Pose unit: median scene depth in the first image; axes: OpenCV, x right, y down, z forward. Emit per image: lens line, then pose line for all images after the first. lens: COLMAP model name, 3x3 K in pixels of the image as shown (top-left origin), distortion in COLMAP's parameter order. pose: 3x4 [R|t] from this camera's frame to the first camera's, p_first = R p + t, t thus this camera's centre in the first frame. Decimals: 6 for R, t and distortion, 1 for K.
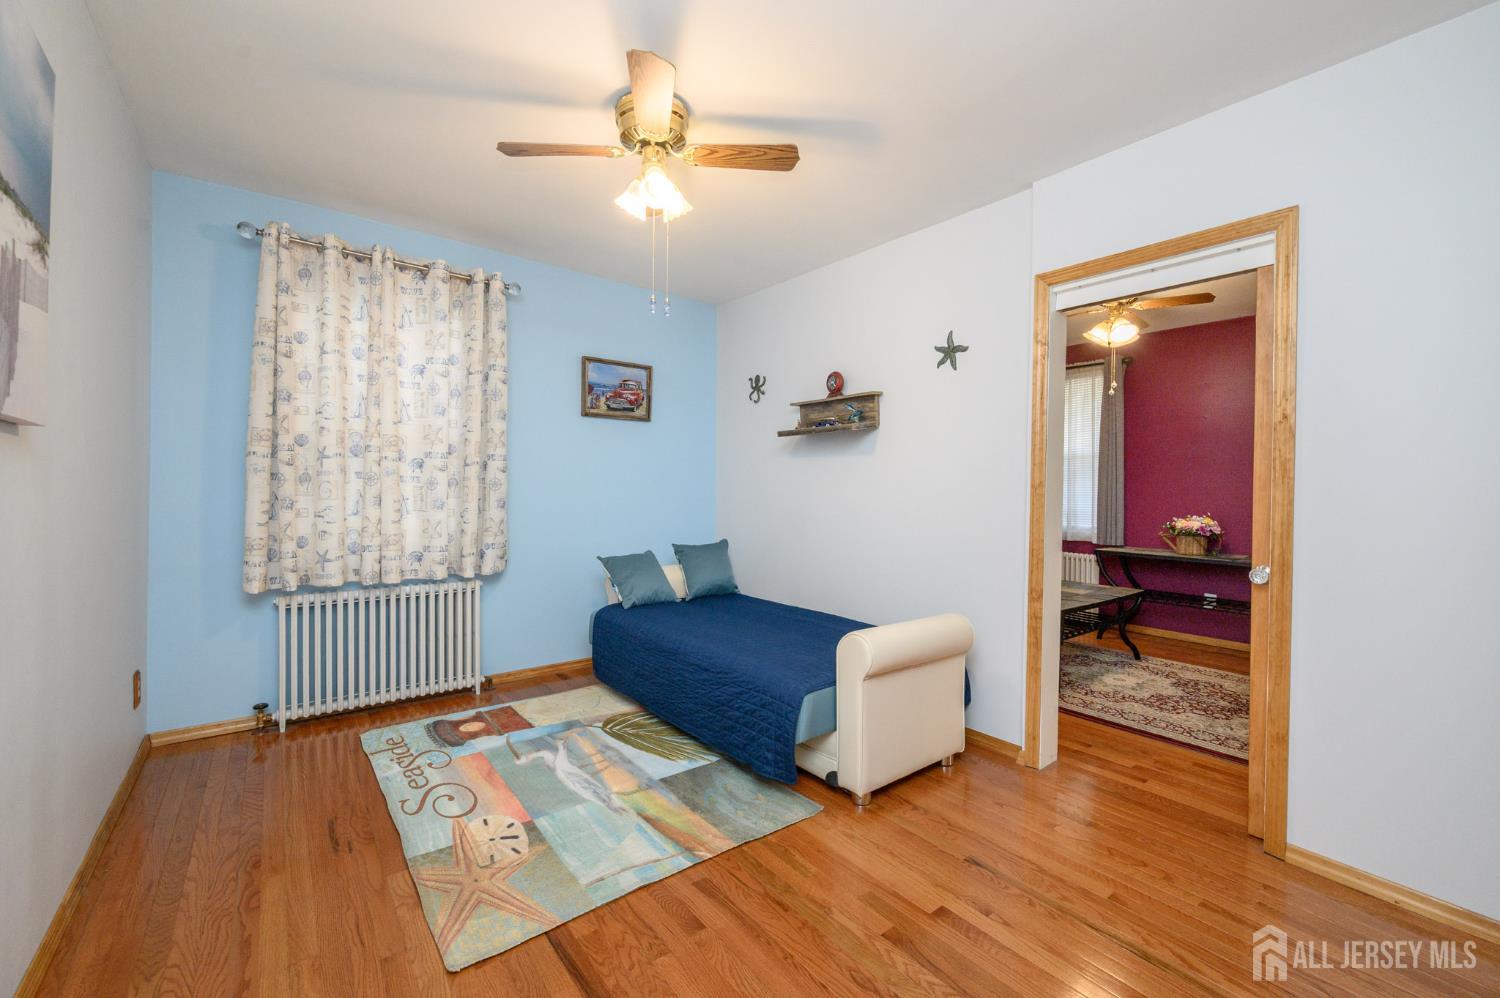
lens RADIAL K [[592.4, 0, 753.3], [0, 592.4, 493.7], [0, 0, 1]] dist [0.000126, -0.000012]
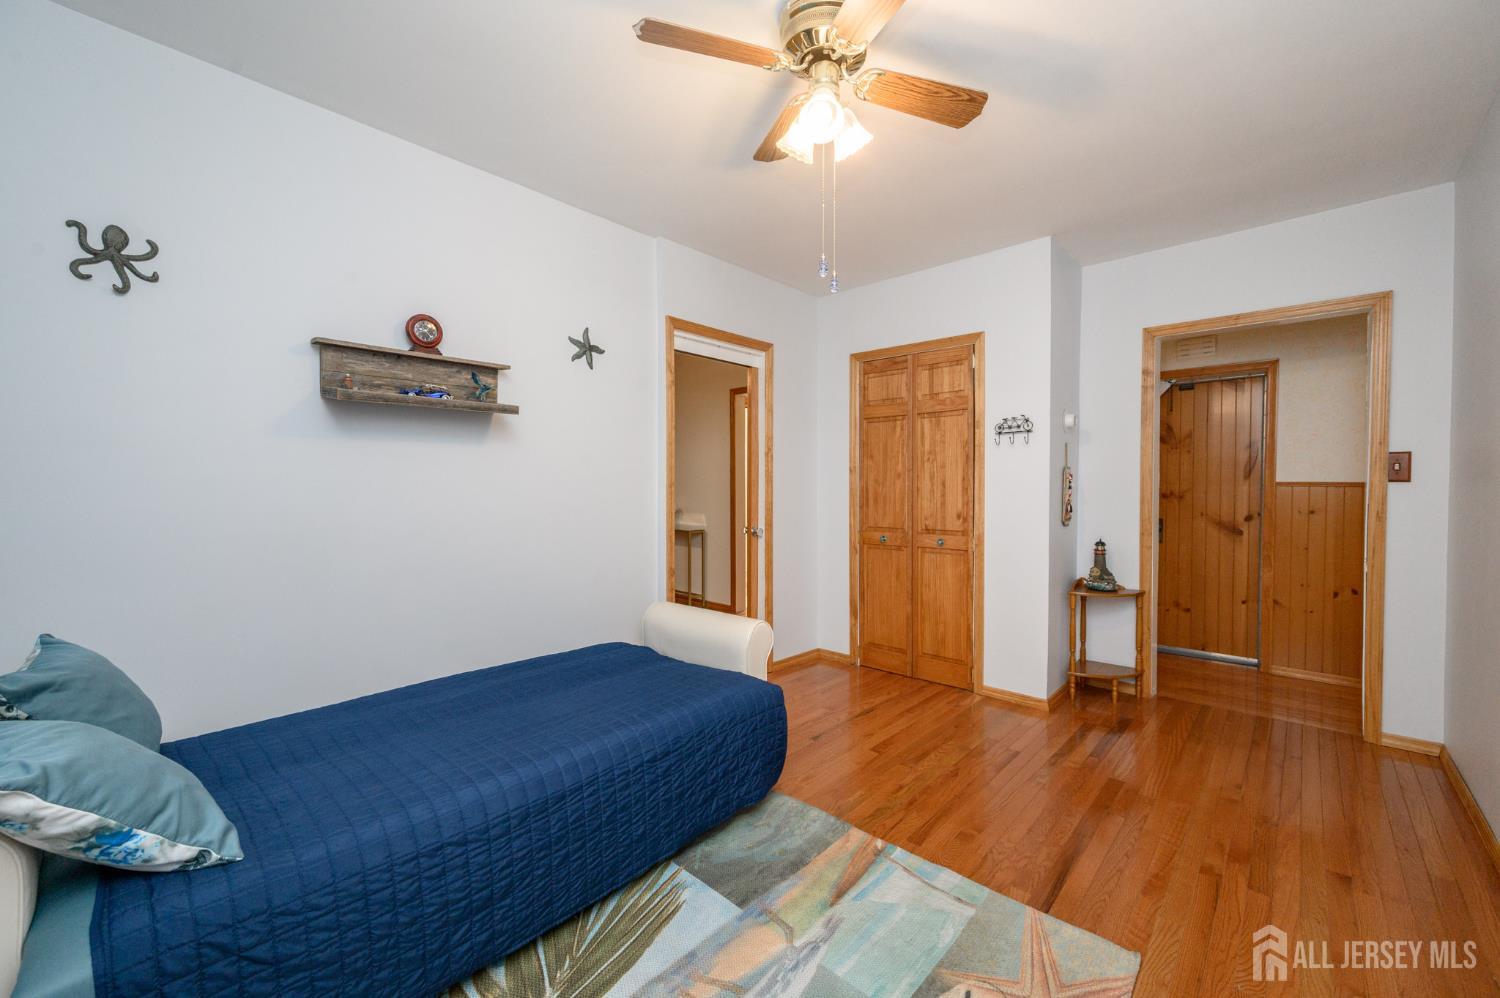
lens RADIAL K [[592.4, 0, 753.3], [0, 592.4, 493.7], [0, 0, 1]] dist [0.000126, -0.000012]
pose [[-0.145367, -0.031525, 0.988875, -0.752319], [0.006721, 0.999438, 0.032850, -0.033570], [-0.989355, 0.011422, -0.145074, 0.959679]]
